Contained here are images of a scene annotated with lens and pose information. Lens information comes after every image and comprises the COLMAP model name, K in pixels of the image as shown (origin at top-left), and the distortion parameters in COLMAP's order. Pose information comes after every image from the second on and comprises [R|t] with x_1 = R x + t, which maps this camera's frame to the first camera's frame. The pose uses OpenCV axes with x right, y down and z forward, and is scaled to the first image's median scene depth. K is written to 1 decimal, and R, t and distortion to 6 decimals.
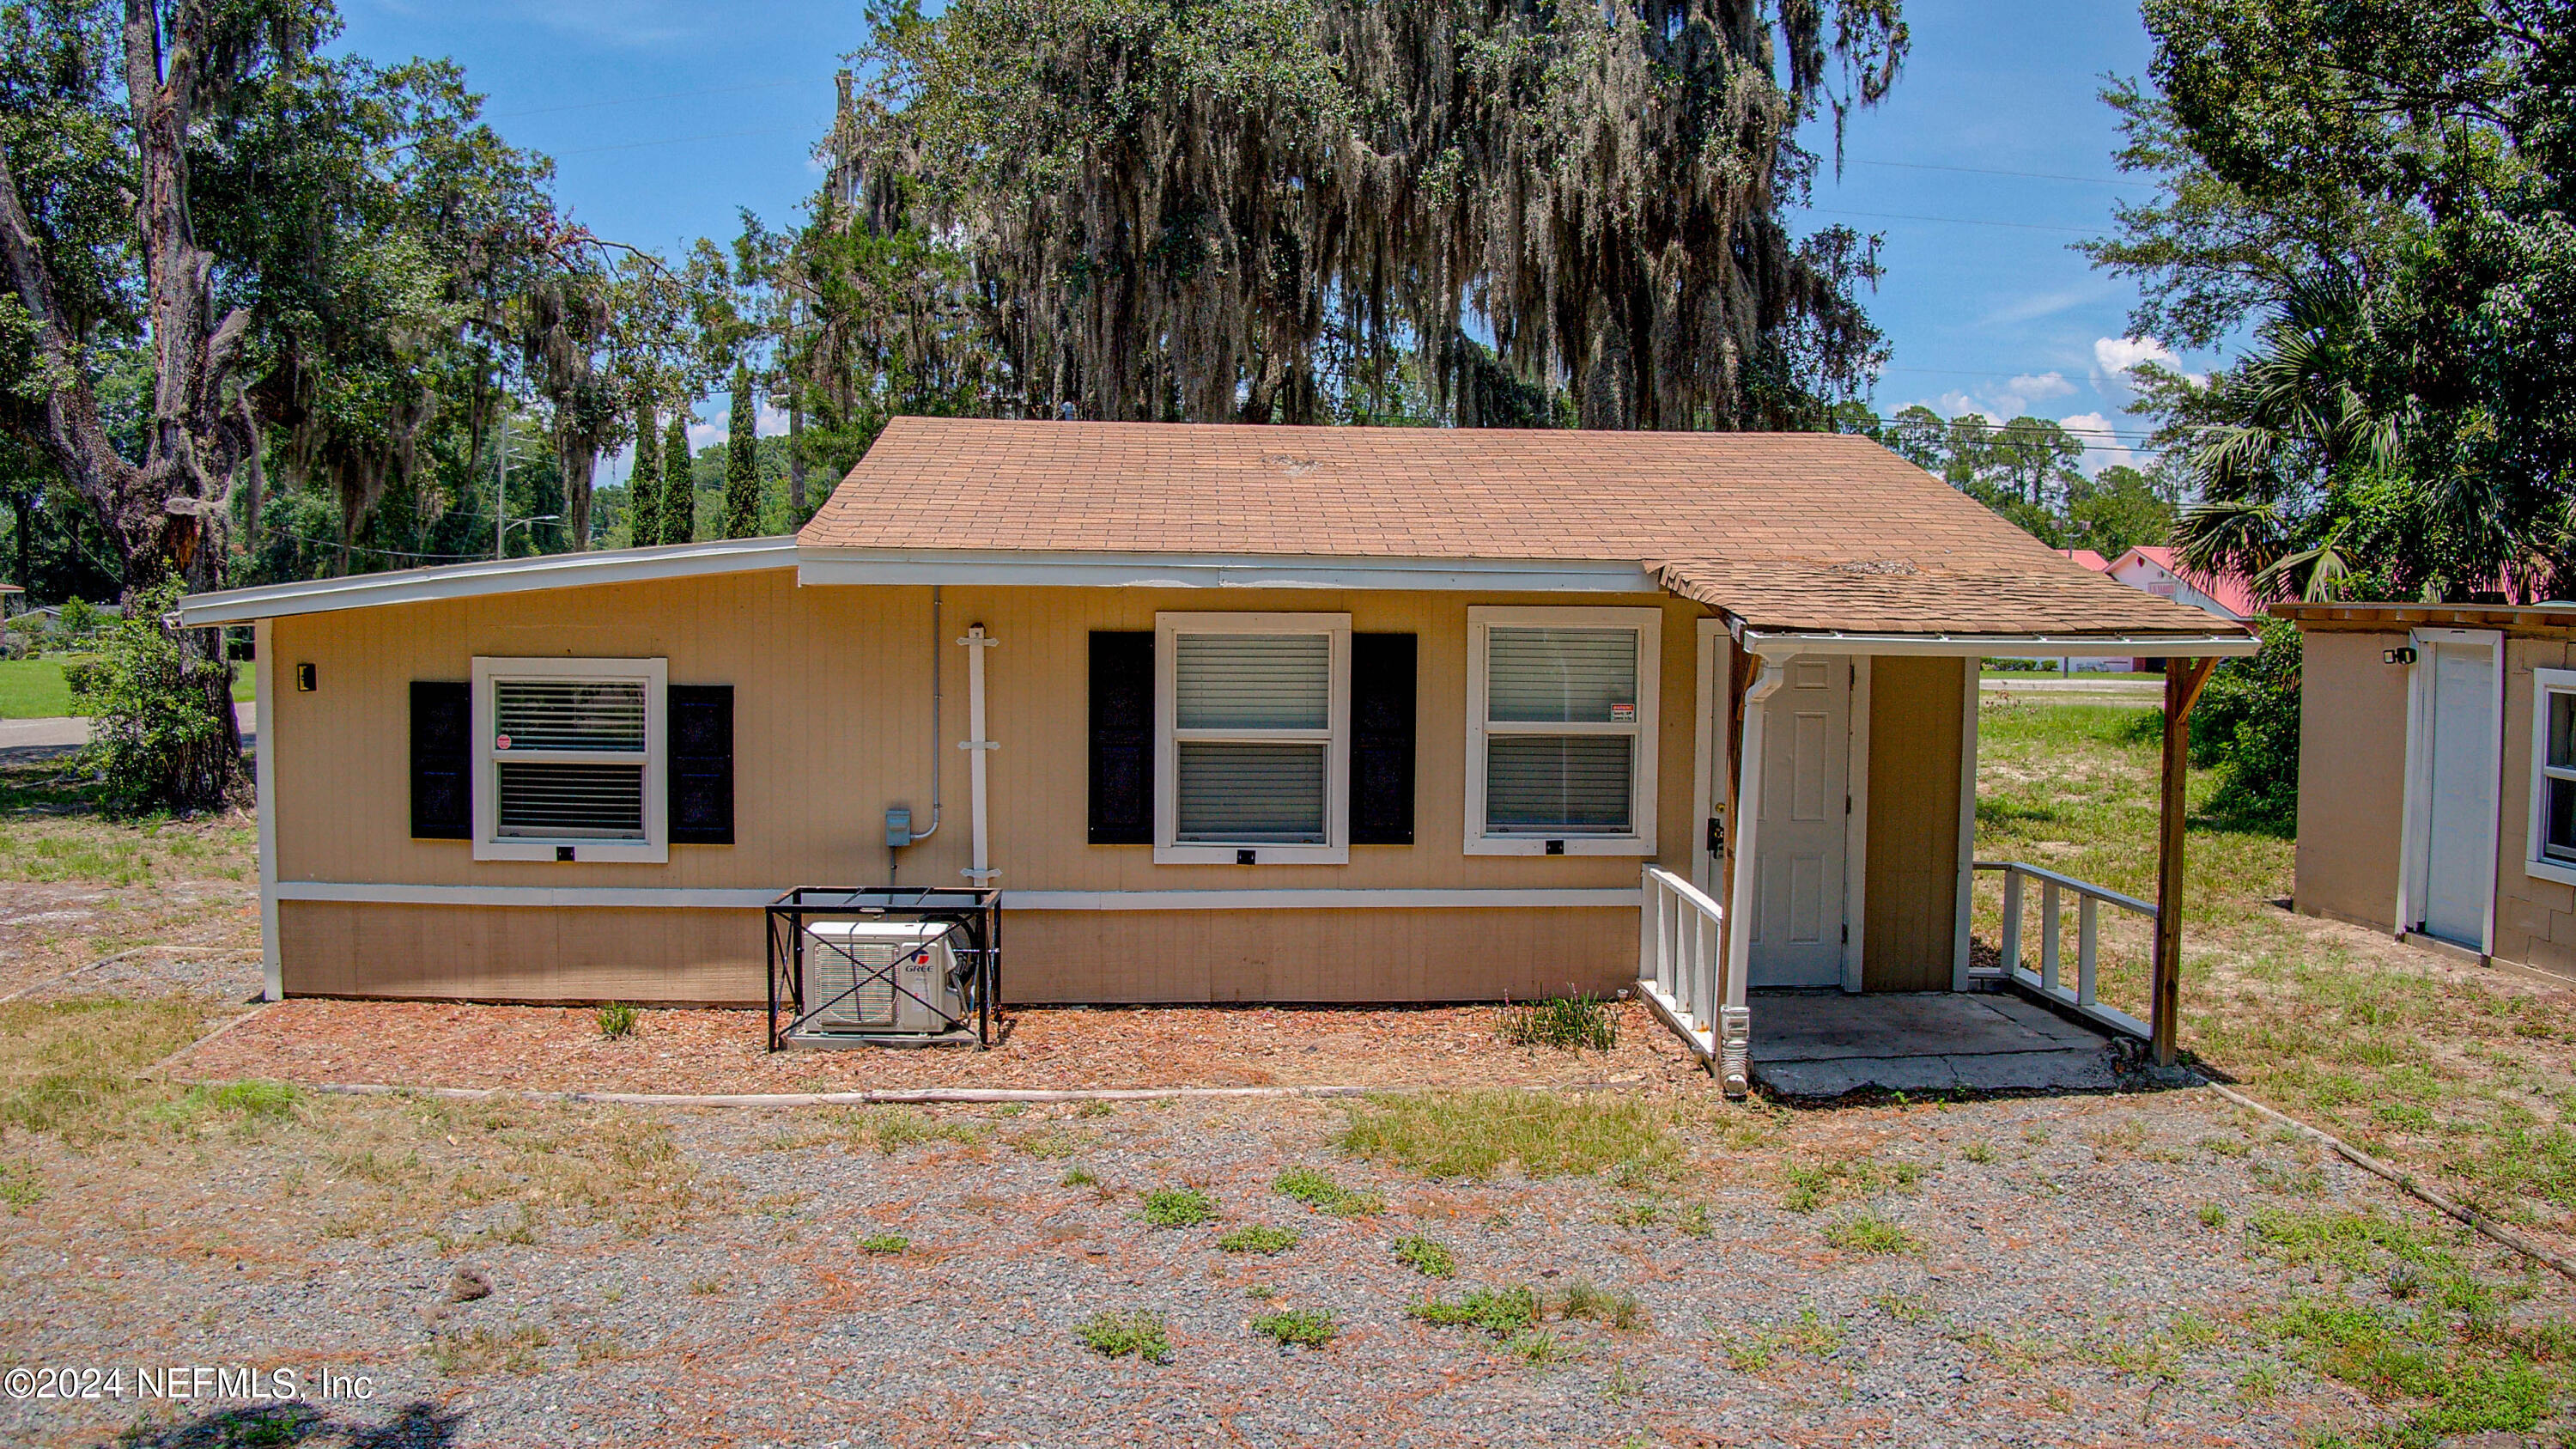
lens RADIAL K [[1812.6, 0, 1315.4], [0, 1812.6, 749.4], [0, 0, 1]] dist [-0.154957, -0.037726]
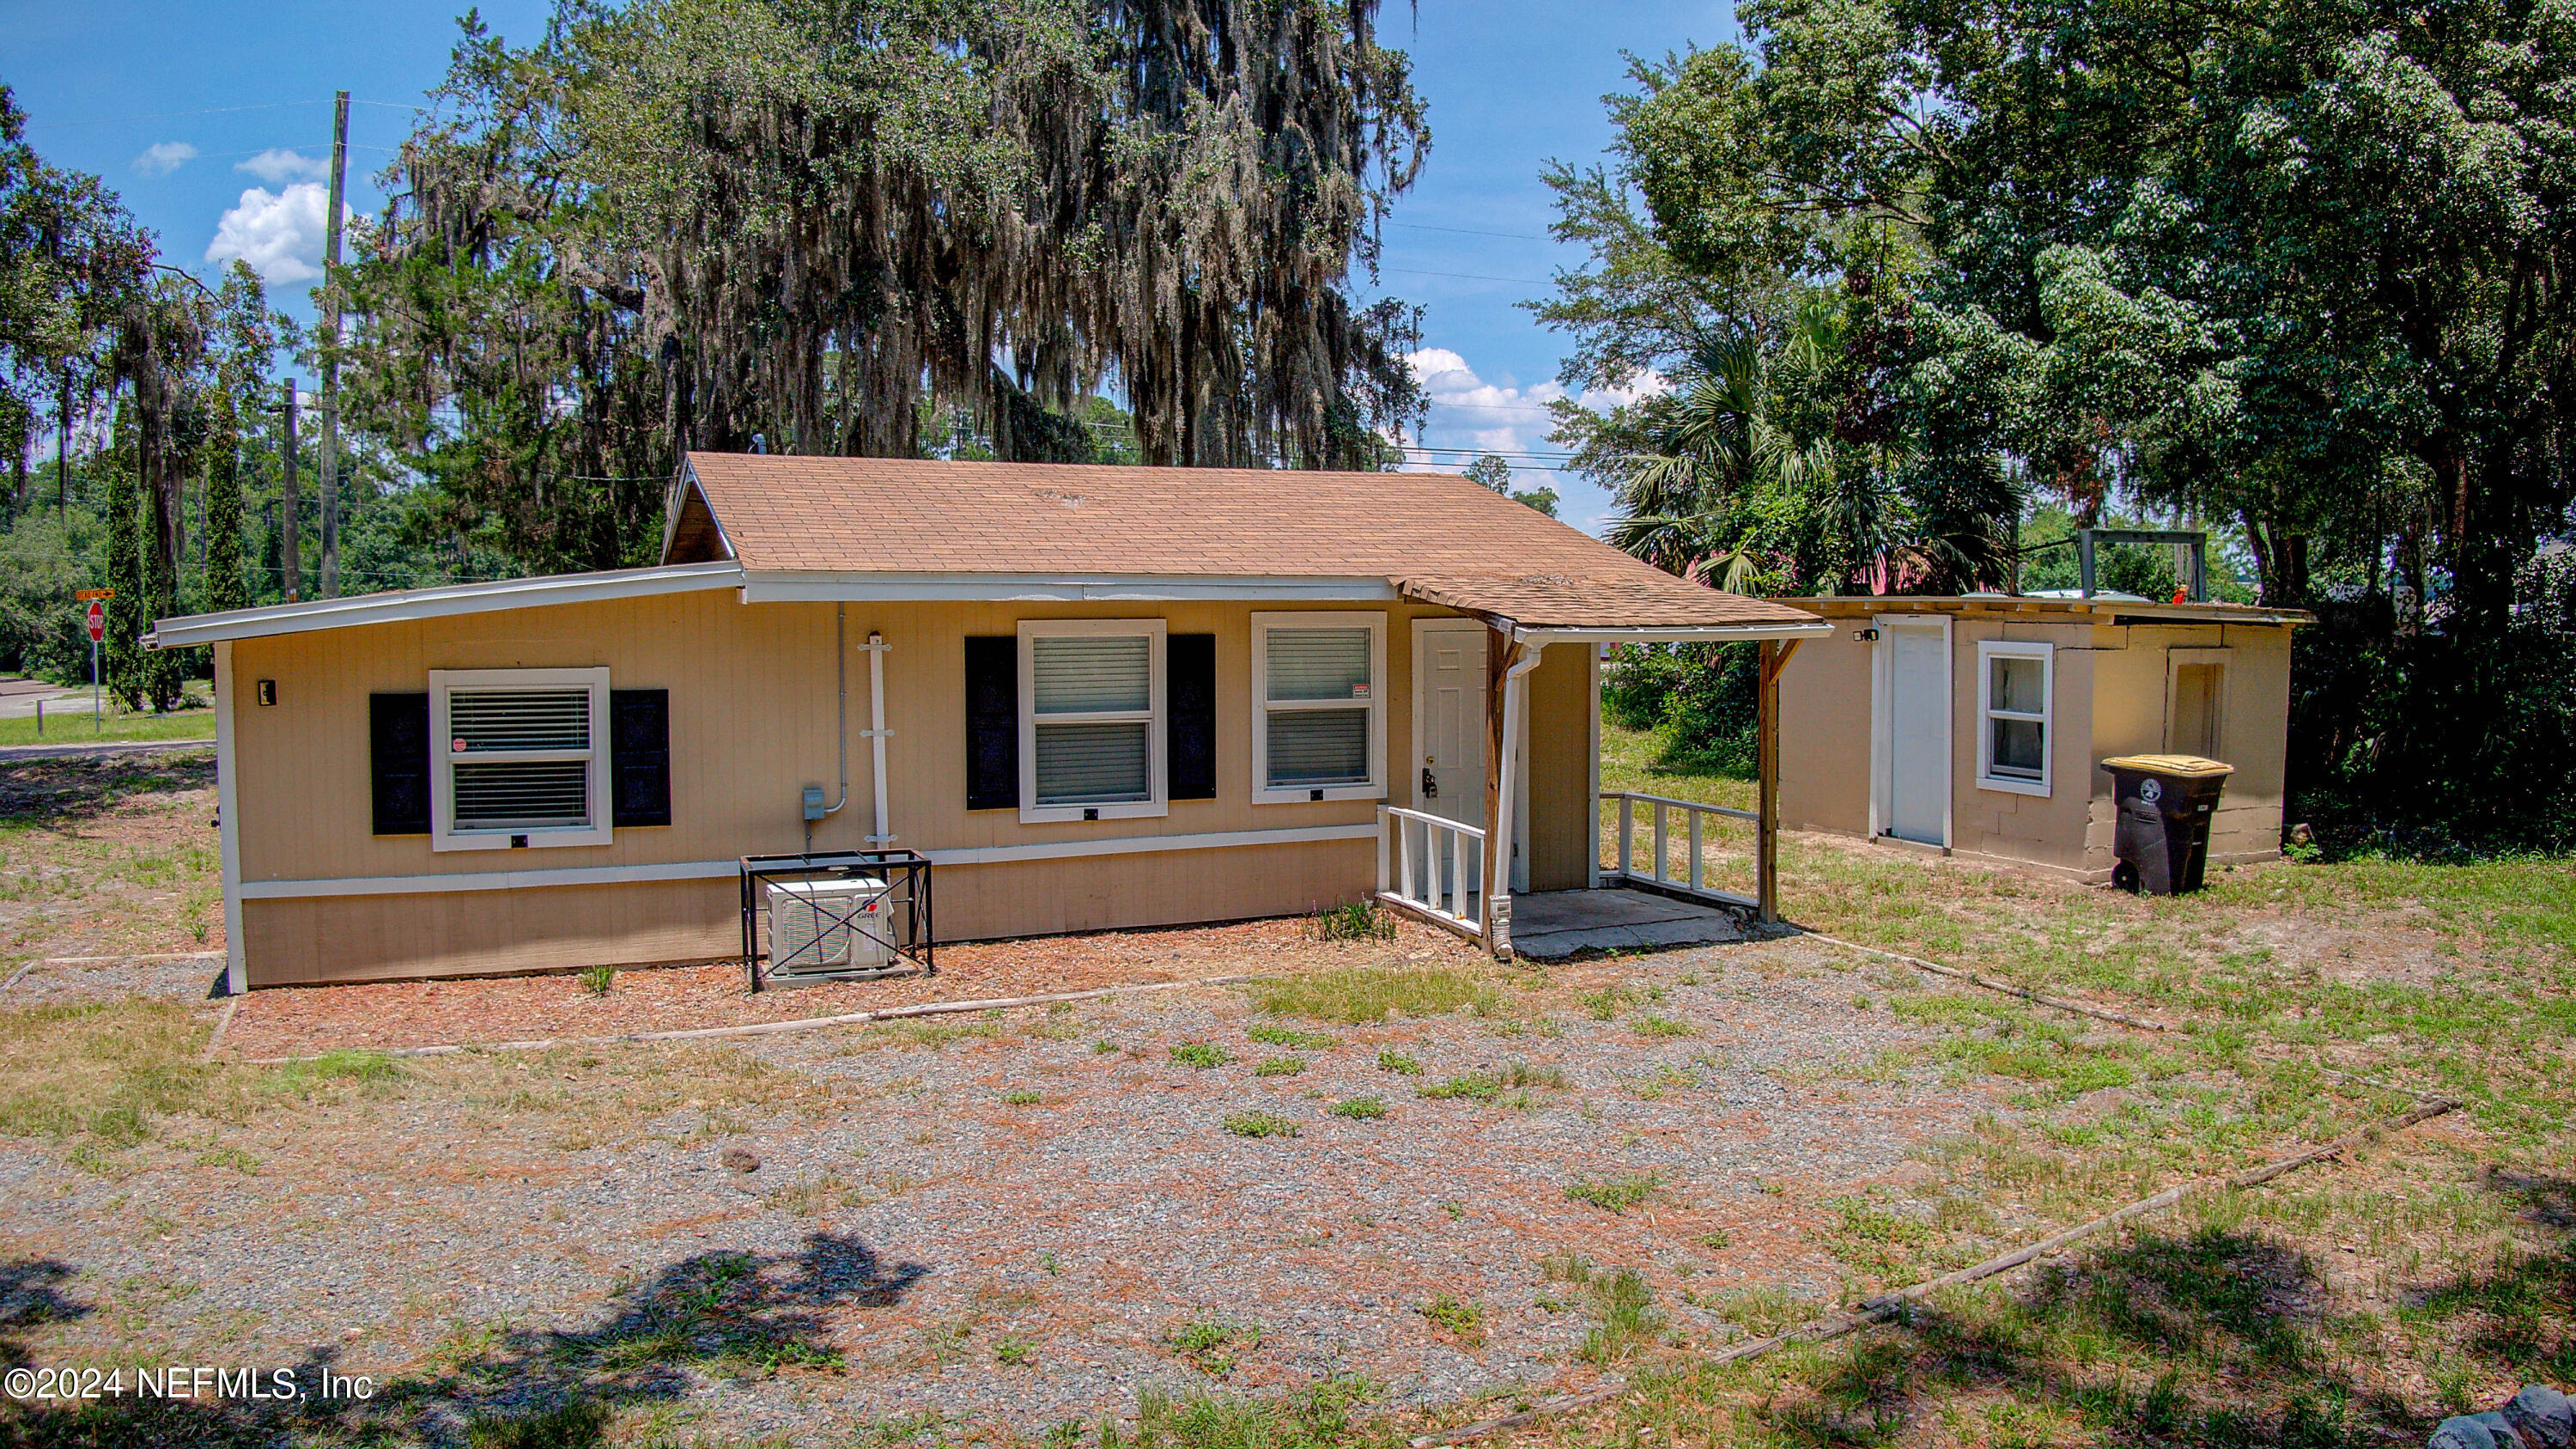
lens RADIAL K [[1812.6, 0, 1251.8], [0, 1812.6, 750.2], [0, 0, 1]] dist [-0.154957, -0.037726]
pose [[0.939026, -0.037996, 0.341741, -0.361219], [0.038137, 0.999253, 0.006311, 0.011383], [-0.341726, 0.007107, 0.939773, -0.220445]]
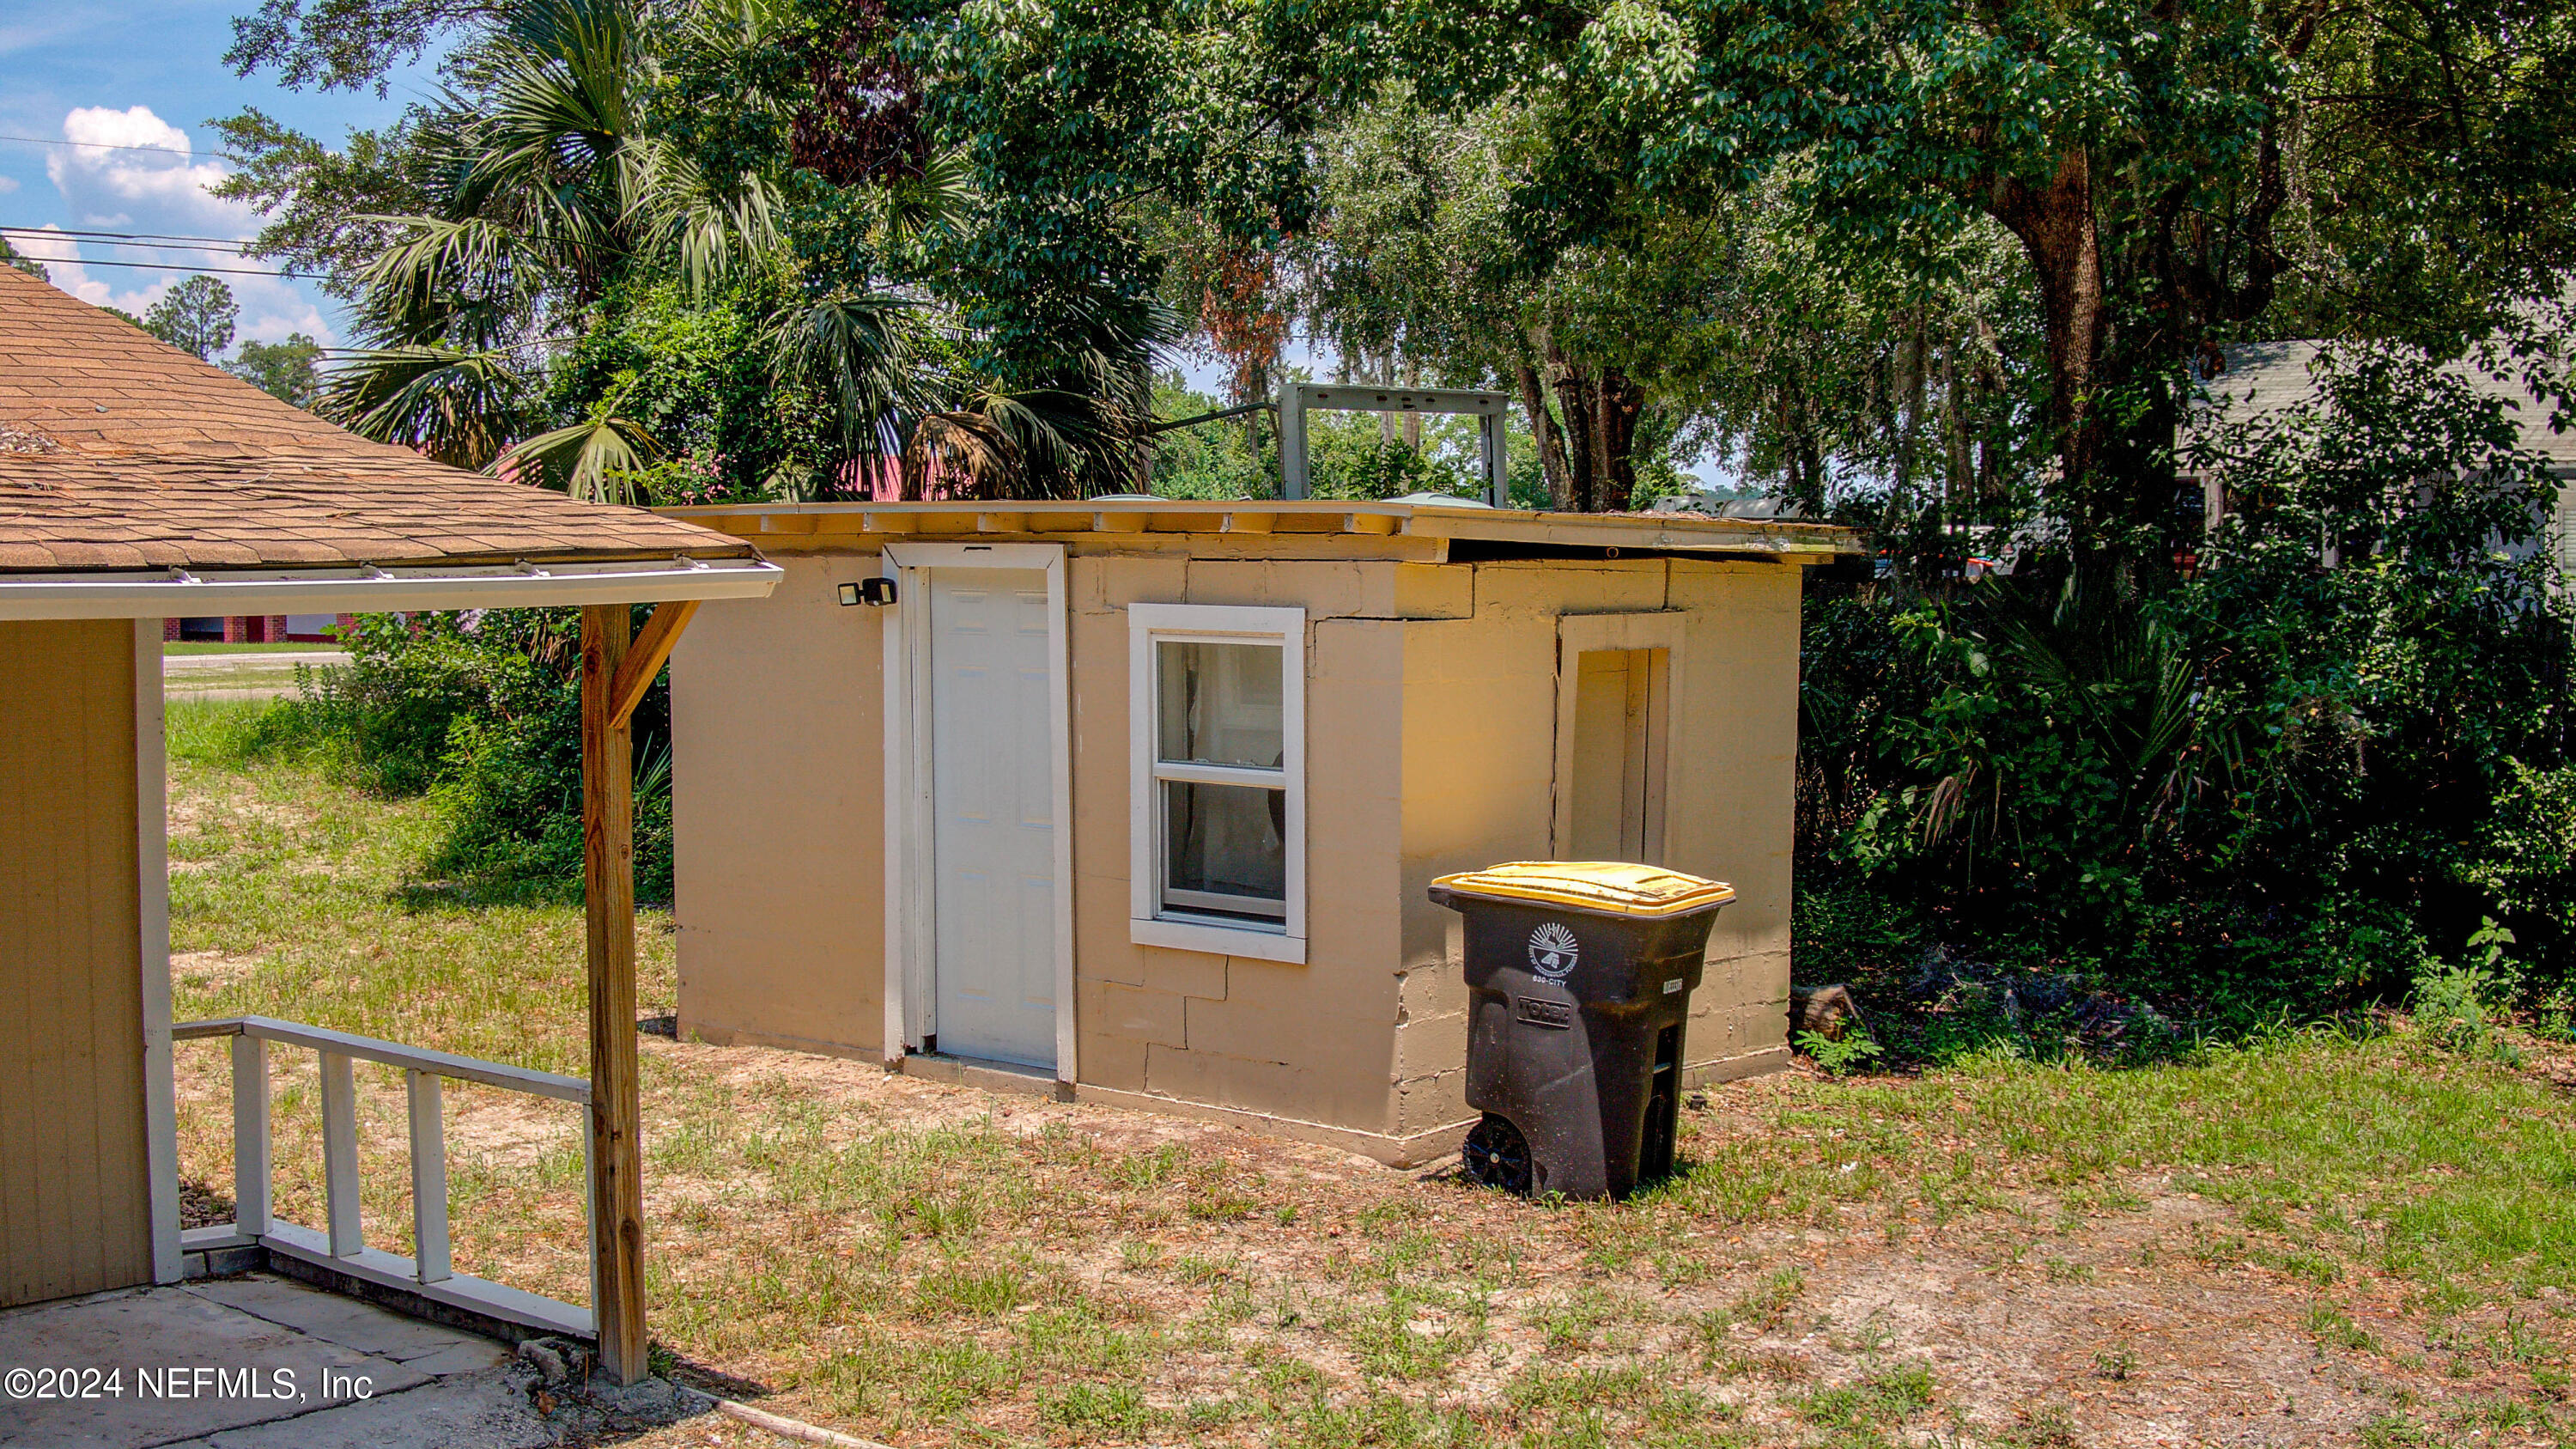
lens RADIAL K [[2906.5, 0, 1235.9], [0, 2906.5, 736.1], [0, 0, 1]] dist [-0.062095, 0.000000]
pose [[0.689012, -0.051506, 0.722918, -0.005641], [0.060482, 0.998078, 0.013464, -0.011591], [-0.722222, 0.034447, 0.690803, 0.216807]]
